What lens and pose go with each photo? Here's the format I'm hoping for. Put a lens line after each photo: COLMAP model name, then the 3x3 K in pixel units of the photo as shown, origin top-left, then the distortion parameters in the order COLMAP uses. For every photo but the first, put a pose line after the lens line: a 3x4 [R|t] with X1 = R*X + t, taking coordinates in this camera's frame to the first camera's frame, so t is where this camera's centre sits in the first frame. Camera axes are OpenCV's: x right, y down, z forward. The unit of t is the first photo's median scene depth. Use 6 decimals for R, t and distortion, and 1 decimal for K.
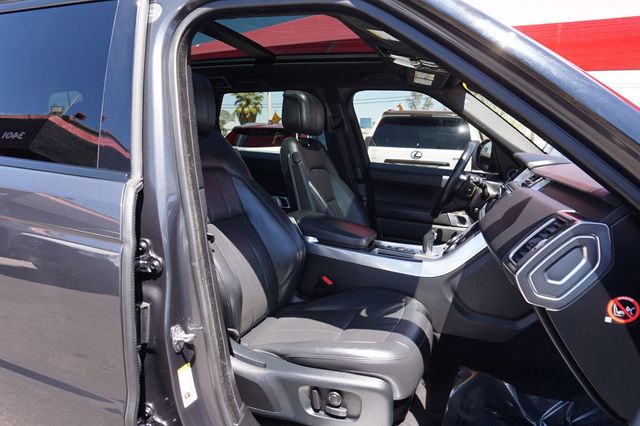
lens RADIAL K [[432.1, 0, 319.8], [0, 432.1, 213.1], [0, 0, 1]] dist [-0.043437, 0.038250]
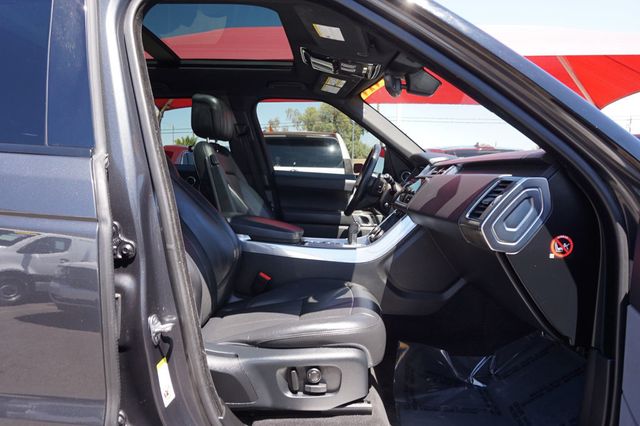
lens RADIAL K [[432.1, 0, 317.6], [0, 432.1, 213.1], [0, 0, 1]] dist [-0.043437, 0.038250]
pose [[0.950525, -0.045113, 0.307354, -0.234614], [0.064661, 0.996461, -0.053710, 0.101432], [-0.303843, 0.070927, 0.950078, 0.013972]]
